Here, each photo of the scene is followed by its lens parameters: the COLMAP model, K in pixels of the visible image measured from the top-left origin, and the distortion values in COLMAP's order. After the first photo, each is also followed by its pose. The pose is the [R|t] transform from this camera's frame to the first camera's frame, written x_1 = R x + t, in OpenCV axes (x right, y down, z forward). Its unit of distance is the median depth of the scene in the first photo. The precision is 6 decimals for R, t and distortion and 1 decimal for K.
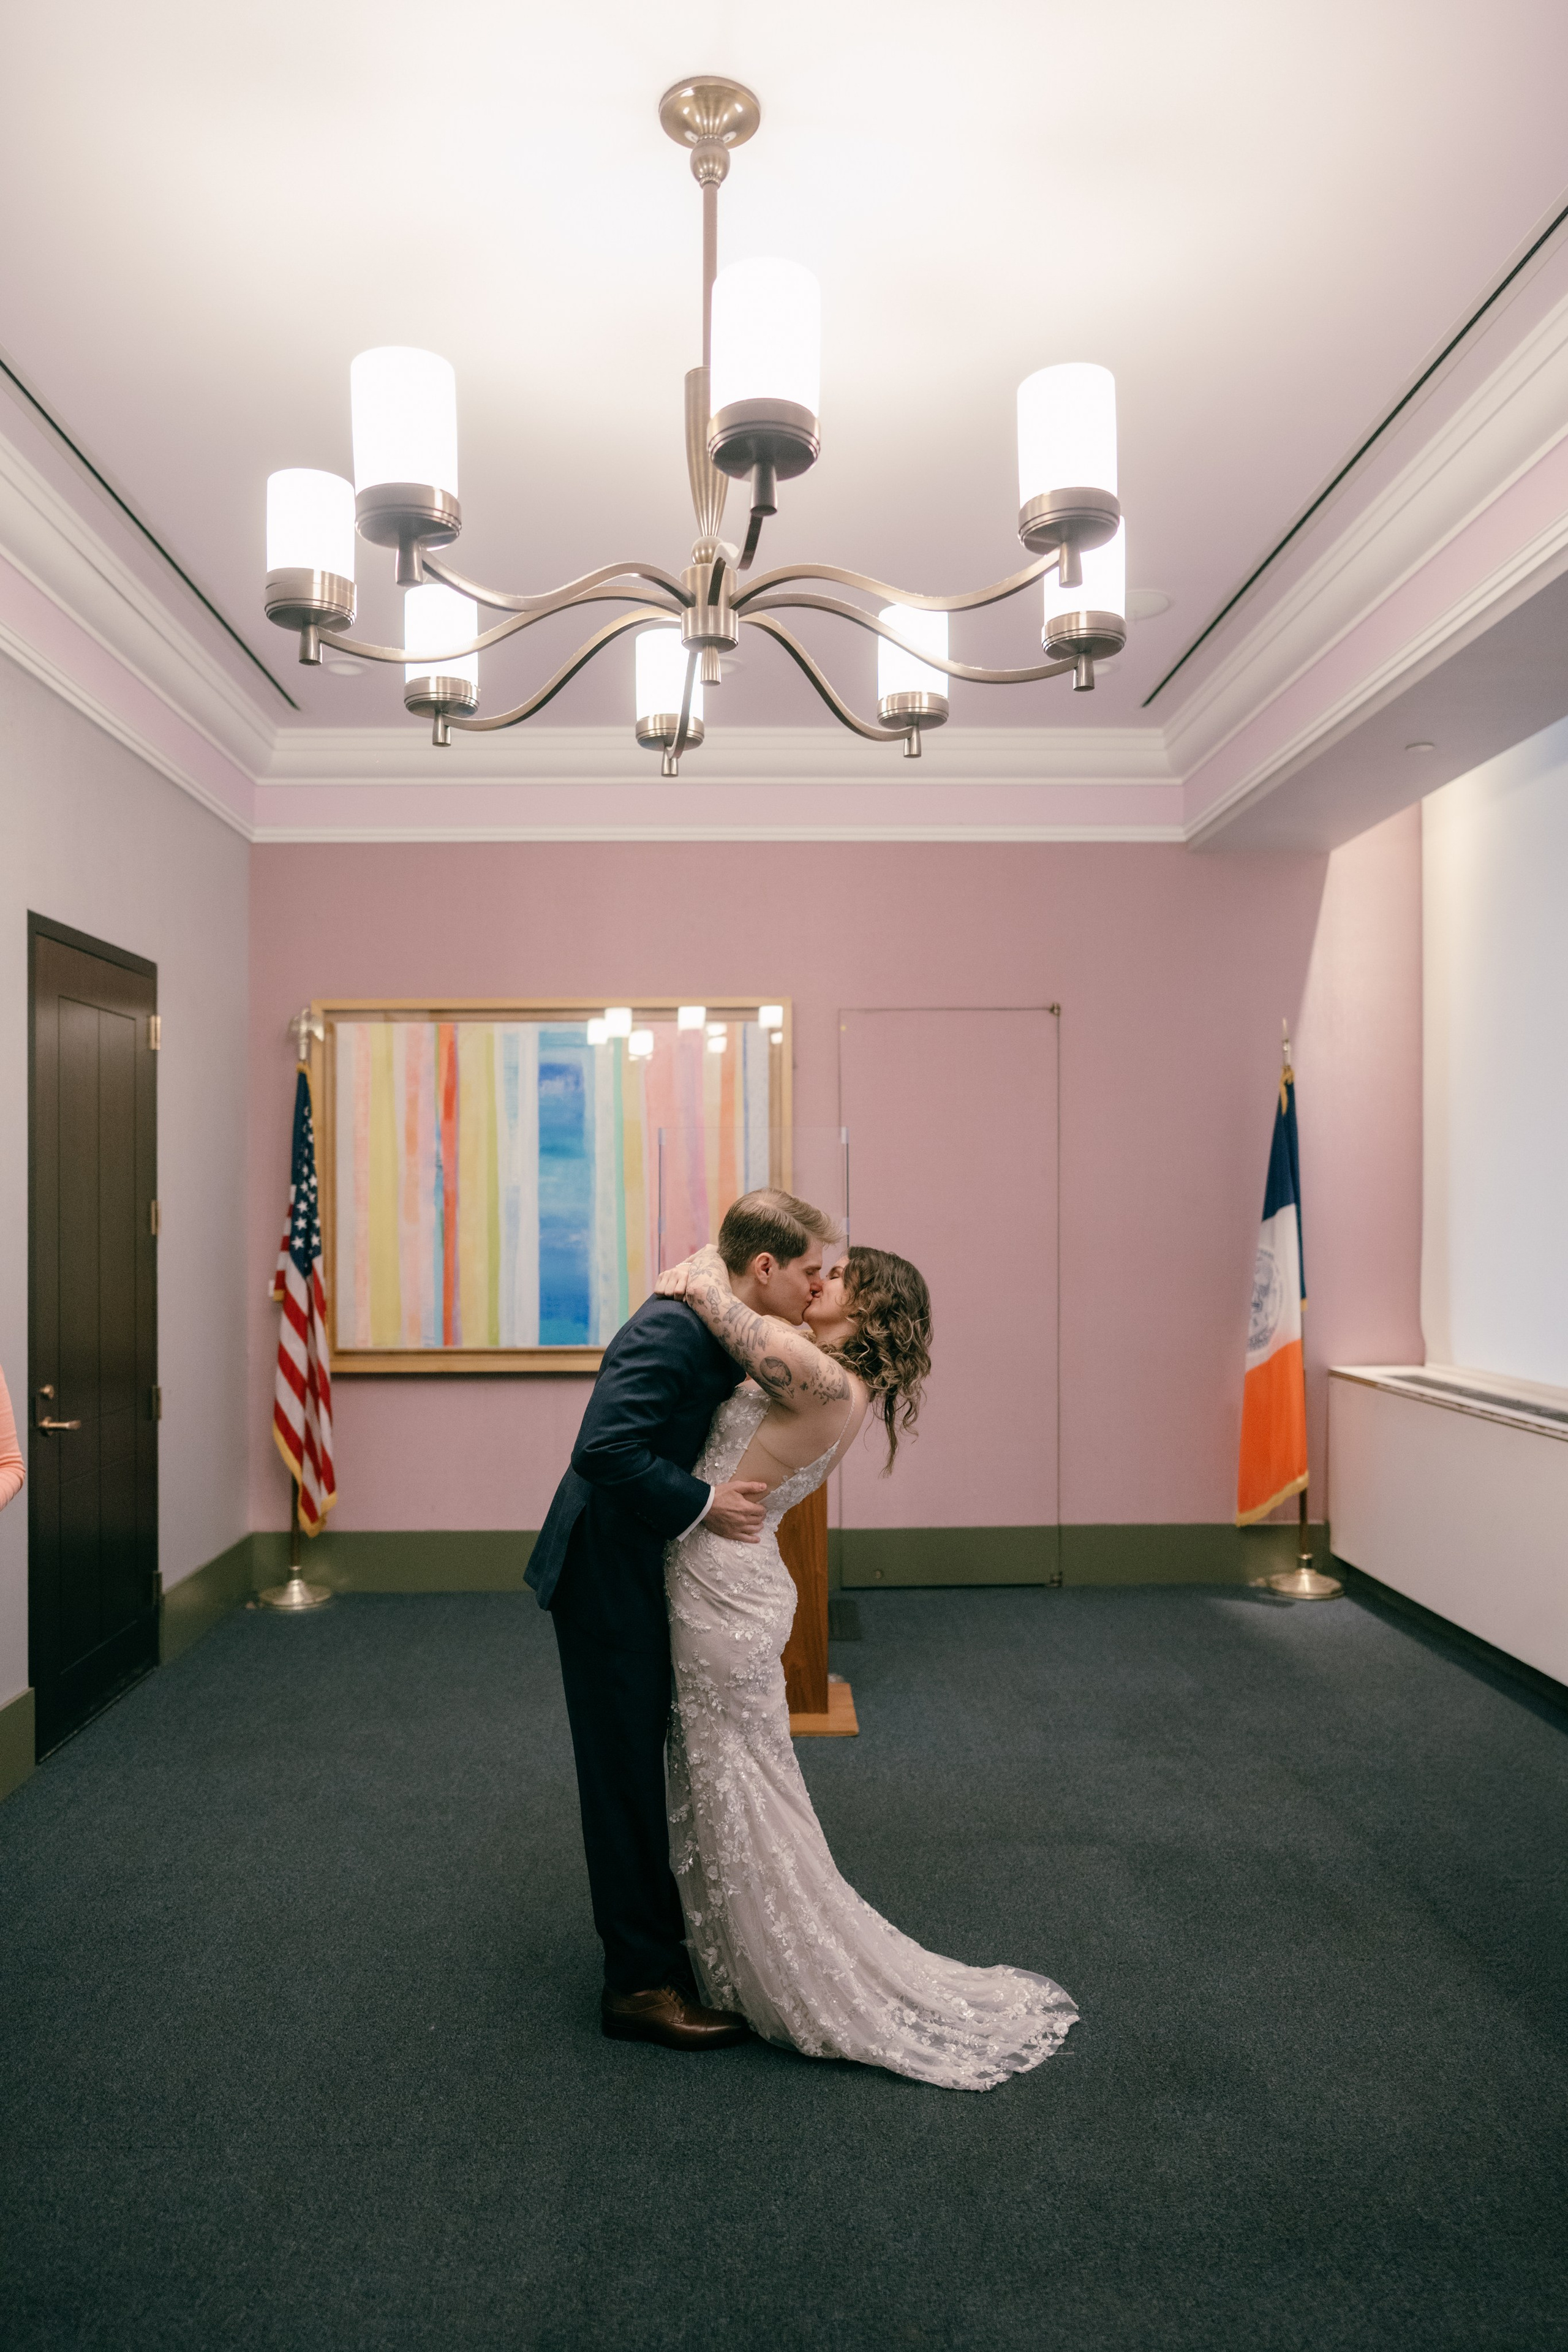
lens RADIAL K [[1636.9, 0, 784.0], [0, 1636.9, 1176.0], [0, 0, 1]] dist [-0.001345, -0.000046]
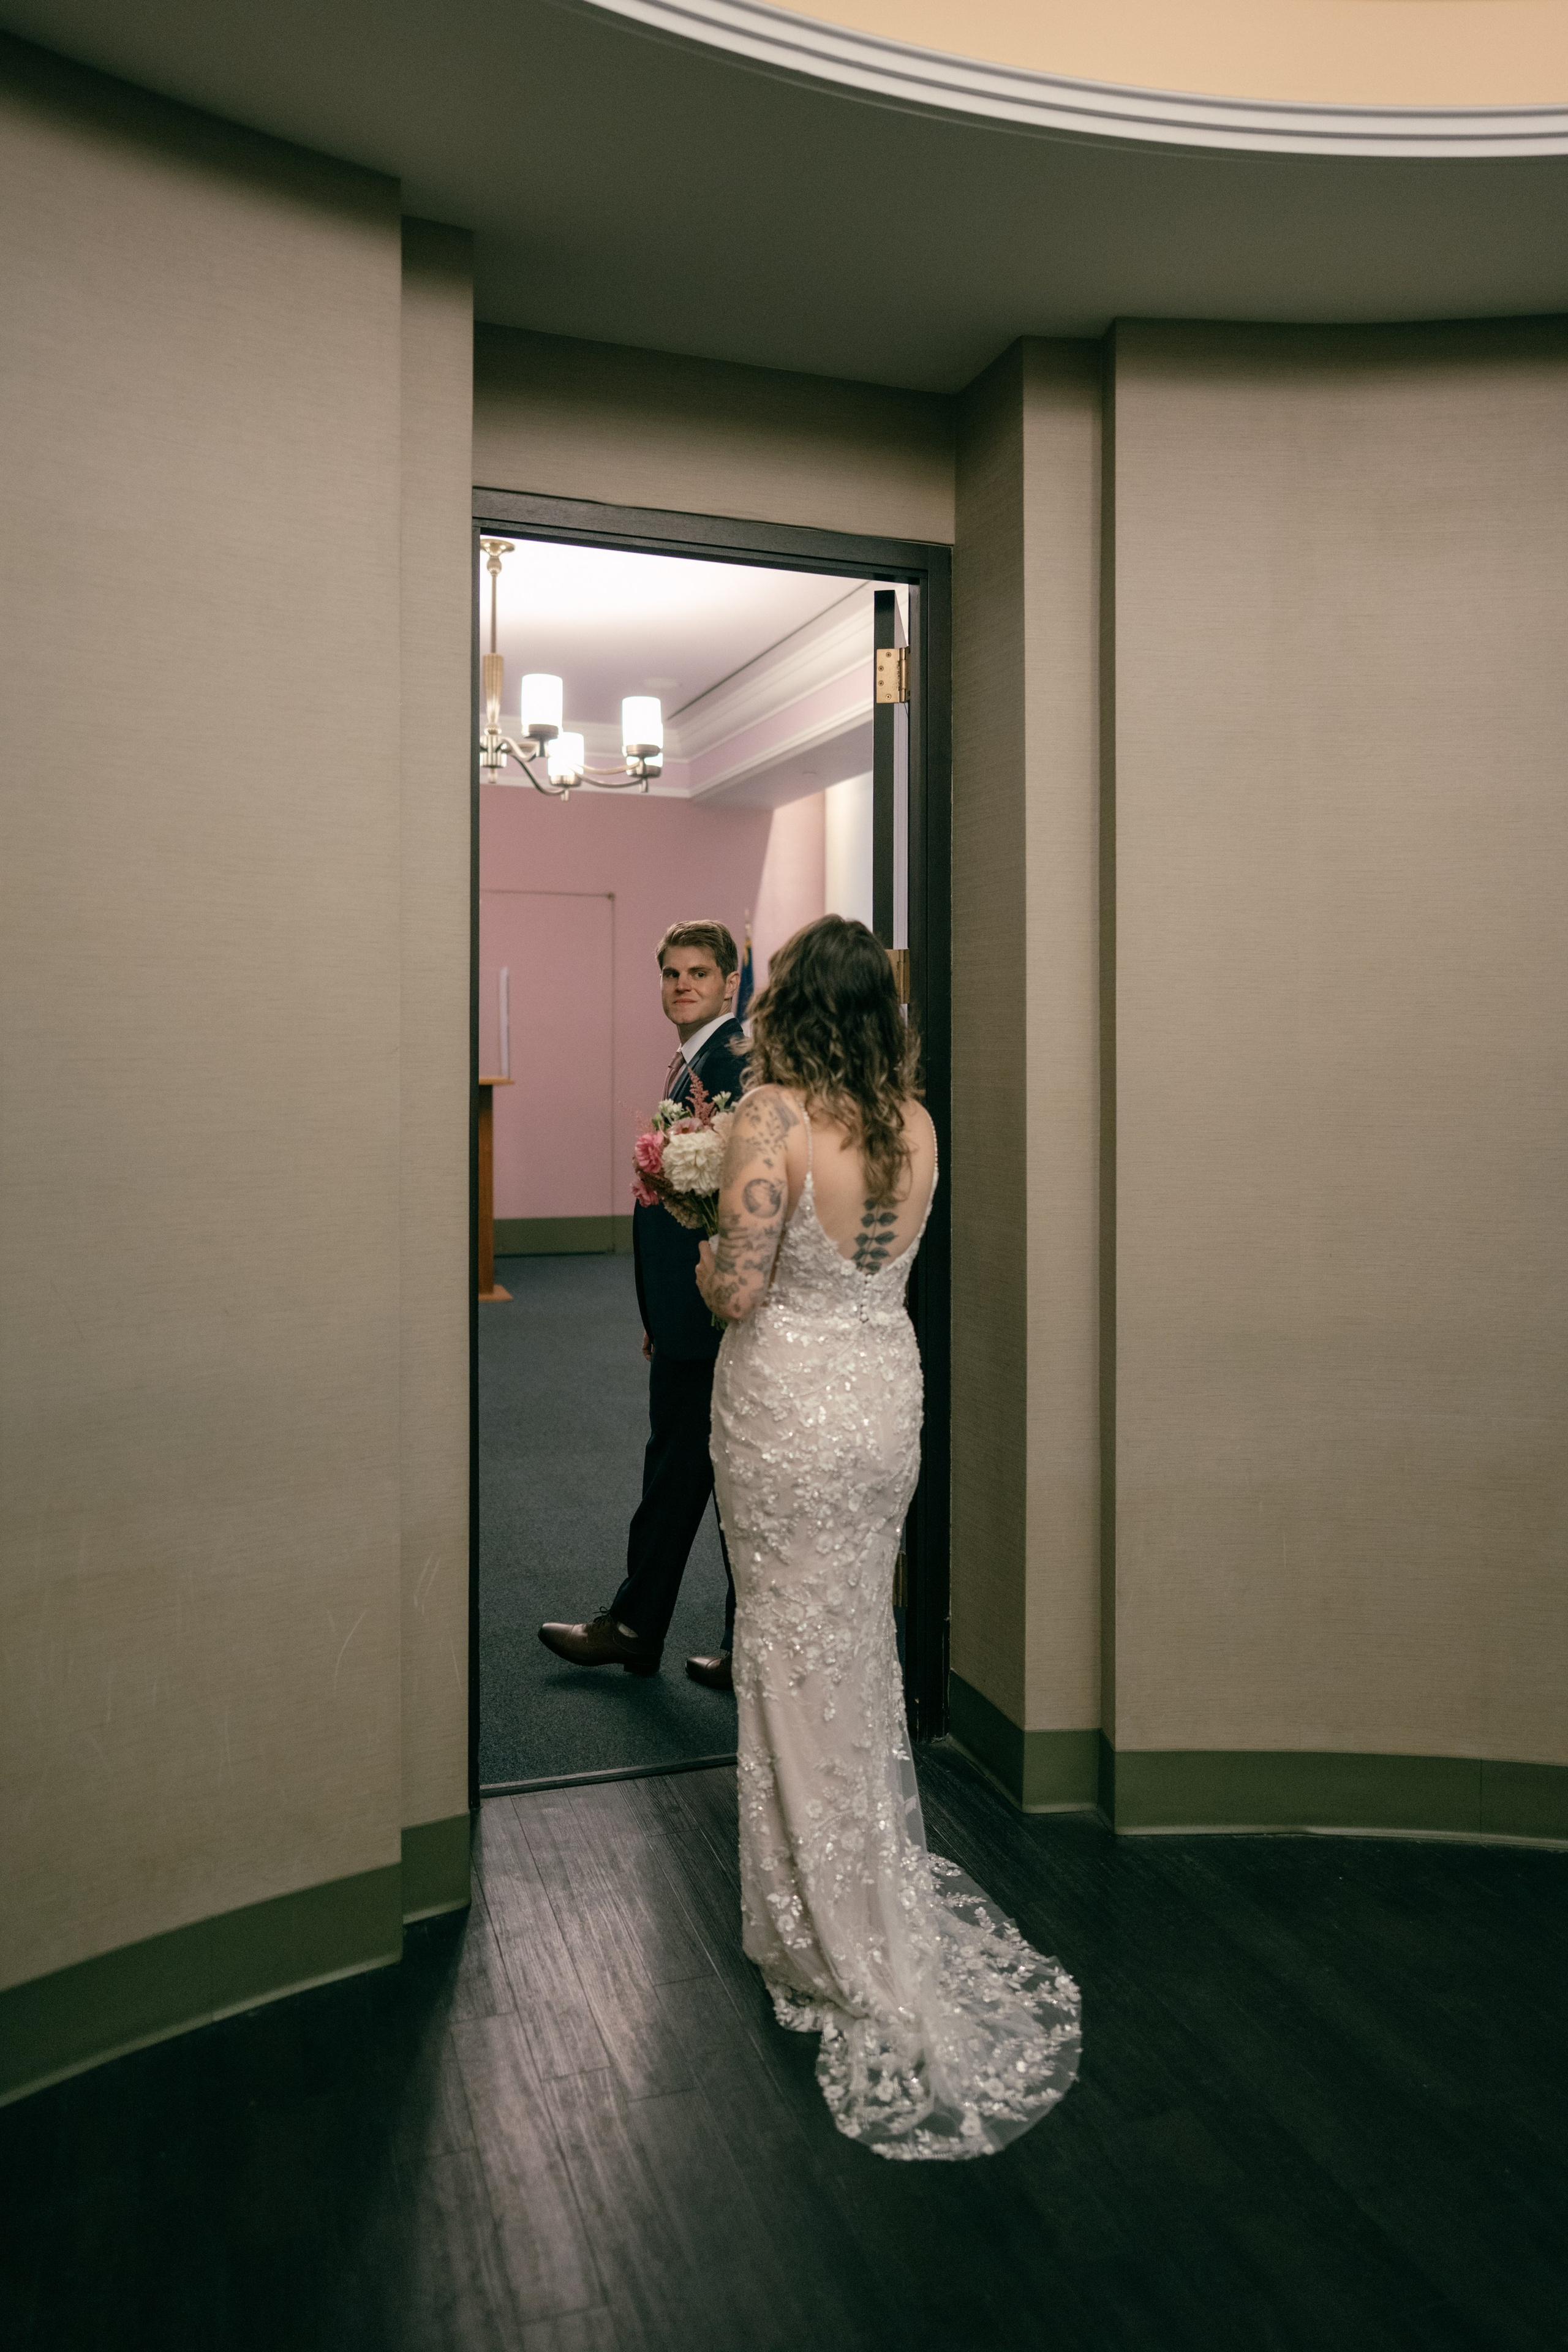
lens RADIAL K [[1636.9, 0, 784.0], [0, 1636.9, 1176.0], [0, 0, 1]] dist [-0.001345, -0.000046]
pose [[0.956860, -0.013985, 0.290211, -0.153467], [-0.016175, 0.994728, 0.101266, 0.006245], [-0.290098, -0.101592, 0.951589, -0.654069]]
